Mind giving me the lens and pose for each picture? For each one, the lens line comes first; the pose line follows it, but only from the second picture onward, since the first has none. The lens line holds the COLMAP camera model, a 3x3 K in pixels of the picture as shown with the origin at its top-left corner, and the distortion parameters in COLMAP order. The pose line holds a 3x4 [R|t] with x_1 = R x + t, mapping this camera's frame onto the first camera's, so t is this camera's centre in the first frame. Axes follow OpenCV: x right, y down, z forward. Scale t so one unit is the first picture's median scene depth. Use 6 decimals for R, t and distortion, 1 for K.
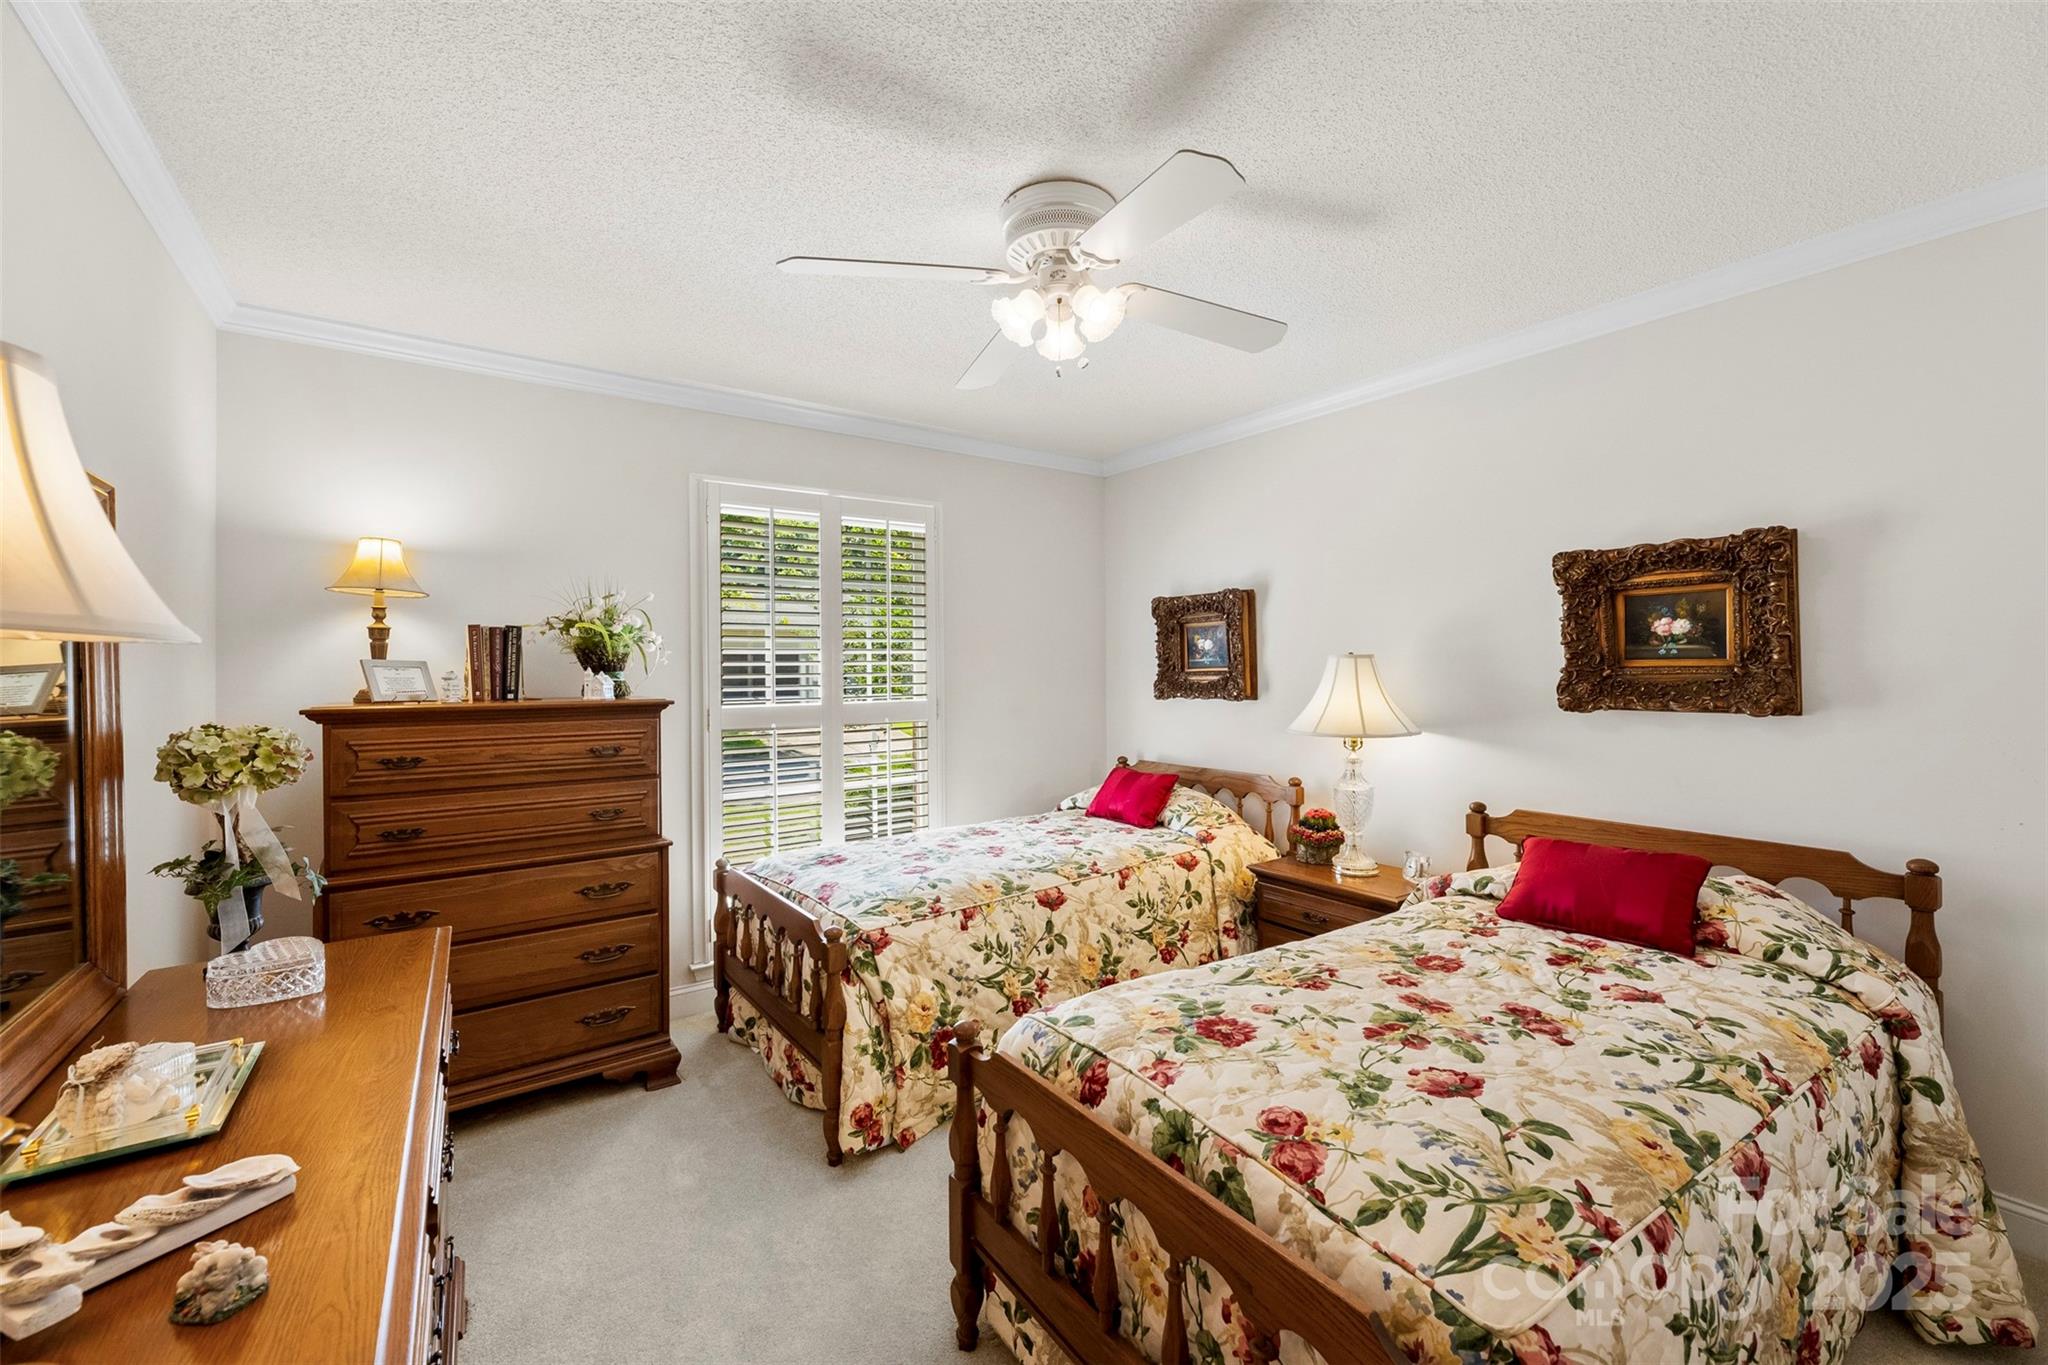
lens RADIAL K [[825.8, 0, 1023.8], [0, 825.8, 674.5], [0, 0, 1]] dist [-0.000032, -0.000037]
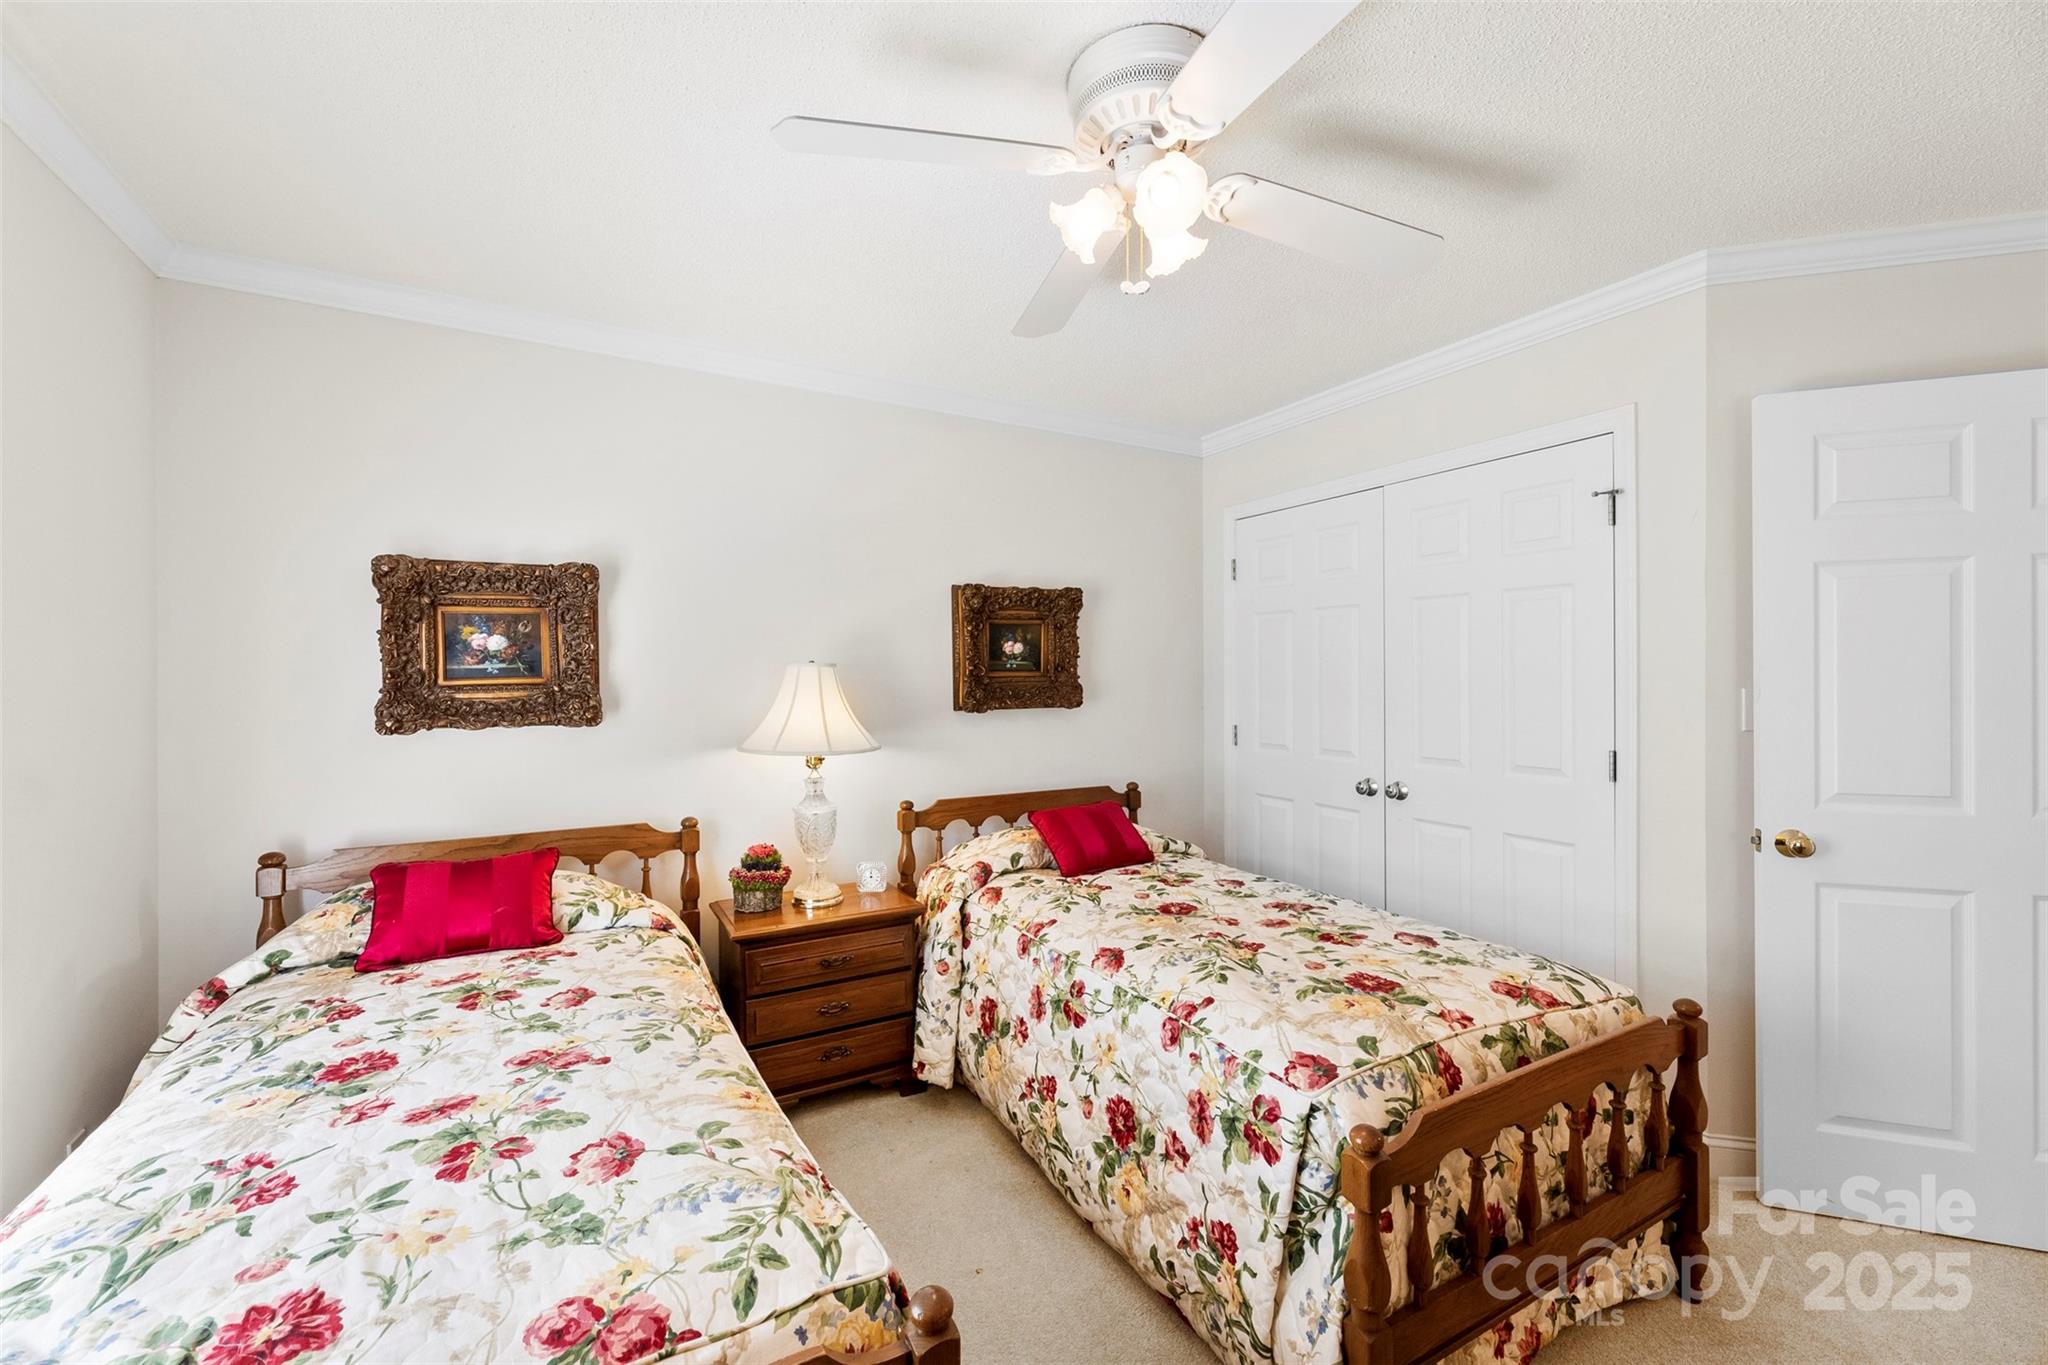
lens RADIAL K [[825.8, 0, 1023.8], [0, 825.8, 674.5], [0, 0, 1]] dist [-0.000032, -0.000037]
pose [[0.094934, 0.008472, 0.995448, -0.543784], [0.012657, 0.999873, -0.009717, 0.000314], [-0.995403, 0.013521, 0.094814, 0.771744]]
